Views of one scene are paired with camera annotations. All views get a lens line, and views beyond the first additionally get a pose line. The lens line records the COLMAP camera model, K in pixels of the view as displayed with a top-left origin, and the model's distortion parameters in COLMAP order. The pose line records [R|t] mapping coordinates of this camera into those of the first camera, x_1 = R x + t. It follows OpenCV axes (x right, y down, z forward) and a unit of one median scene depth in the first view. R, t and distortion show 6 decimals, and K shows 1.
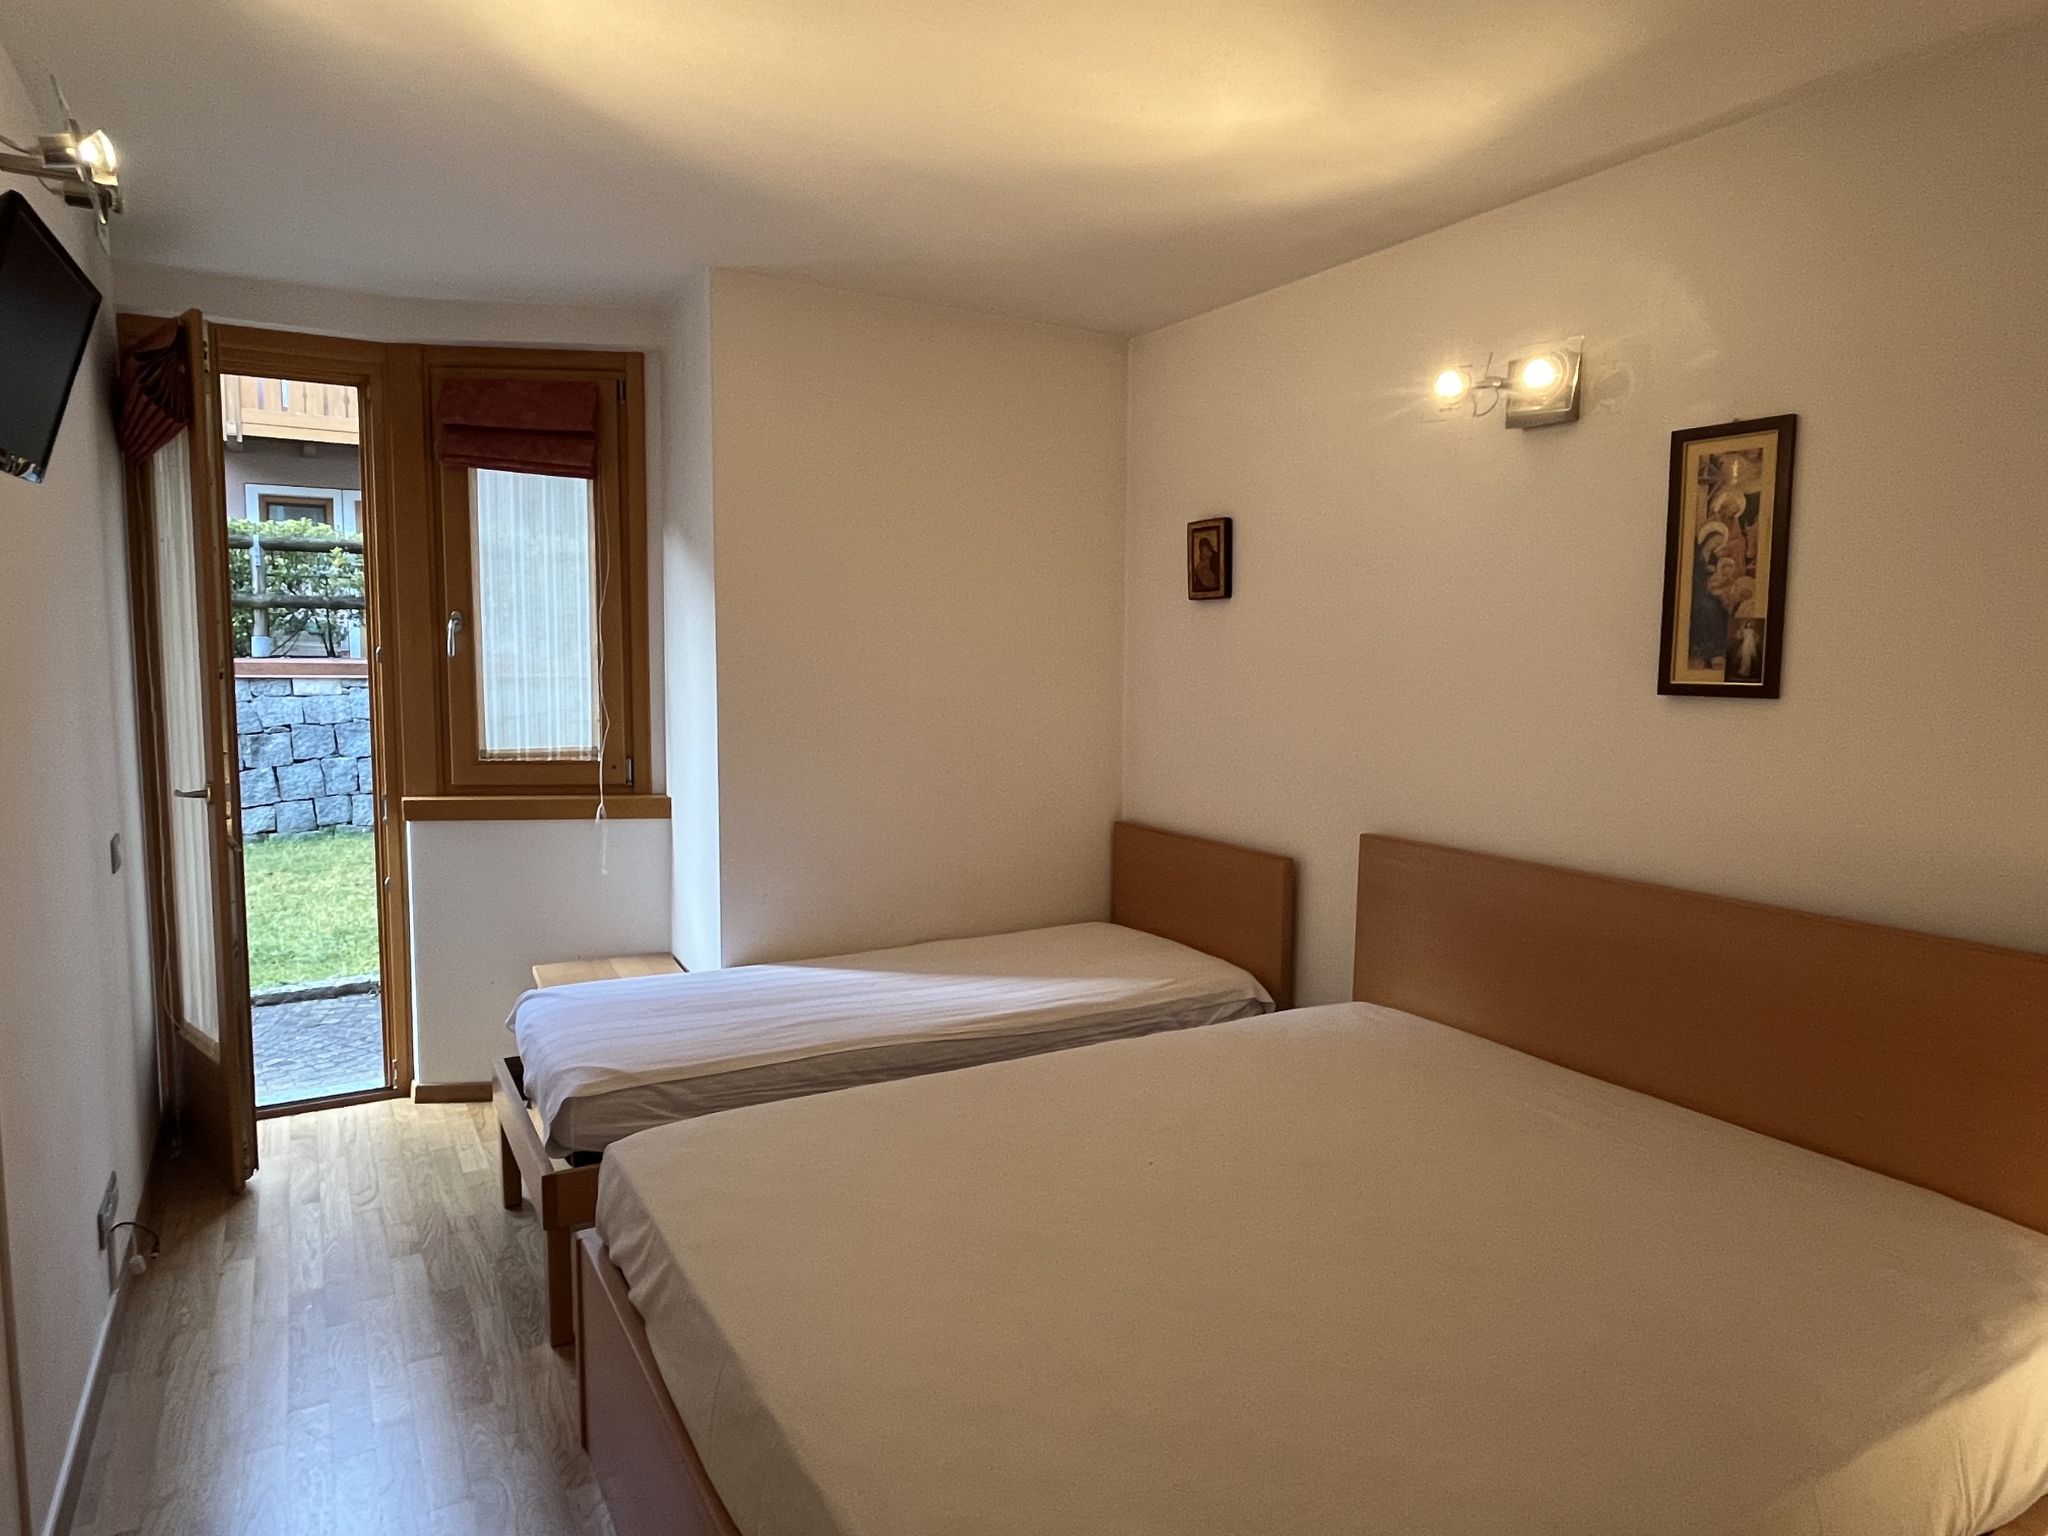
lens RADIAL K [[1226.6, 0, 1013.9], [0, 1226.6, 764.1], [0, 0, 1]] dist [-0.002636, -0.003178]
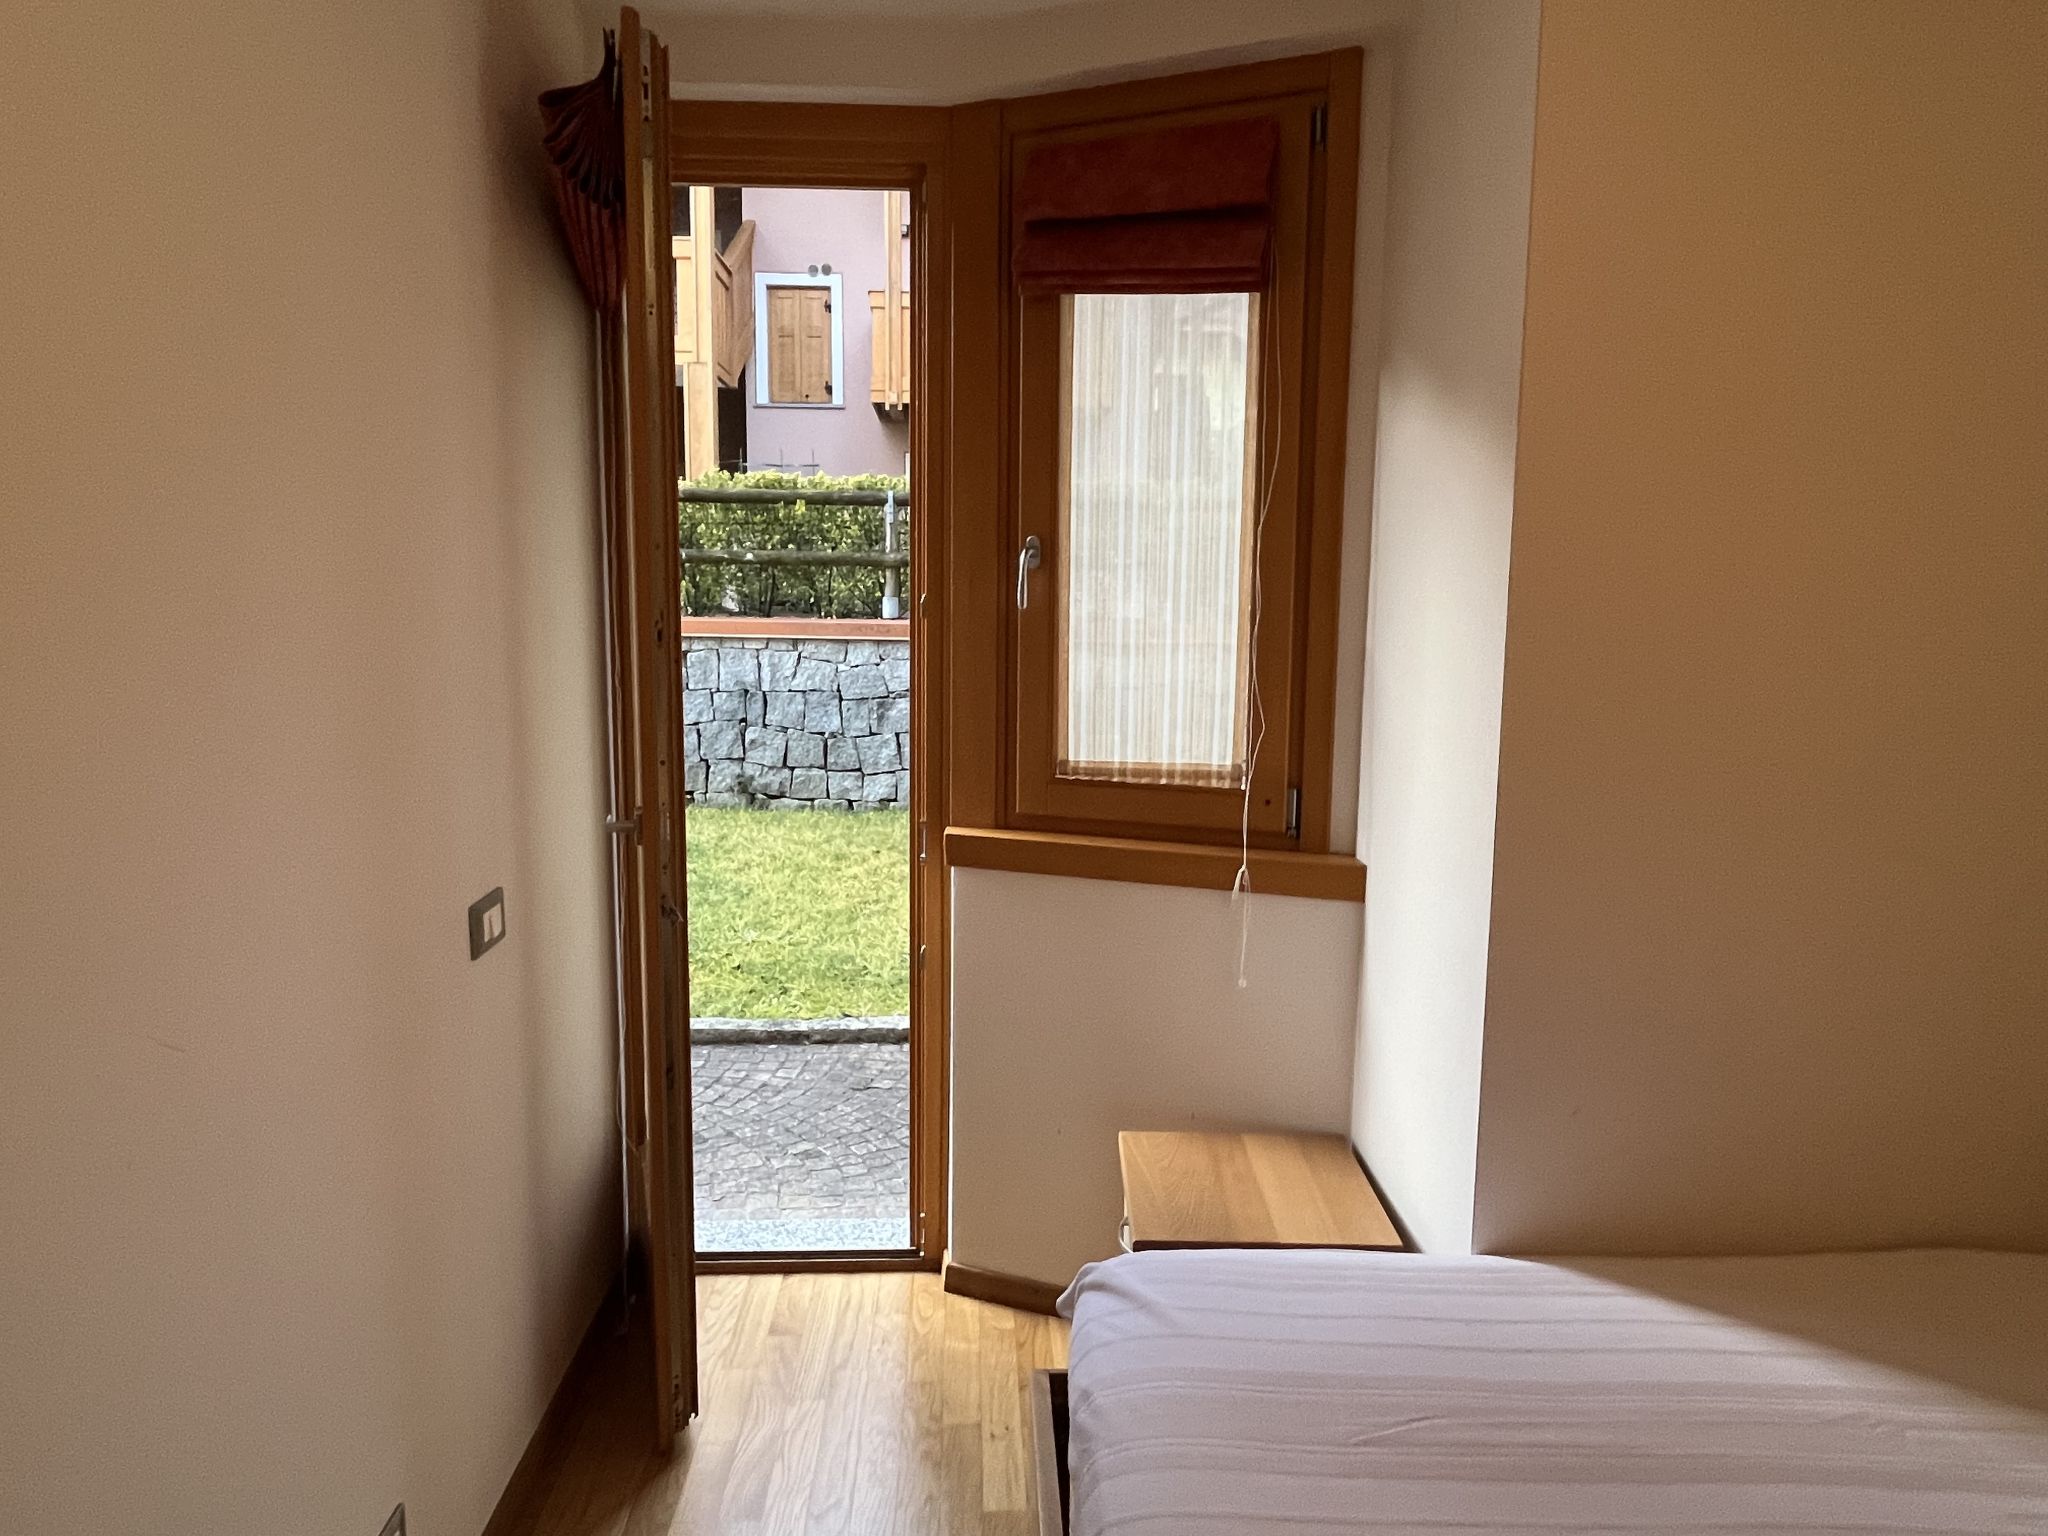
lens RADIAL K [[1226.6, 0, 1013.9], [0, 1226.6, 764.1], [0, 0, 1]] dist [-0.002636, -0.003178]
pose [[0.882318, 0.058278, -0.467031, -0.163605], [-0.045978, 0.998231, 0.037701, -0.031727], [0.468402, -0.011792, 0.883437, 0.435865]]
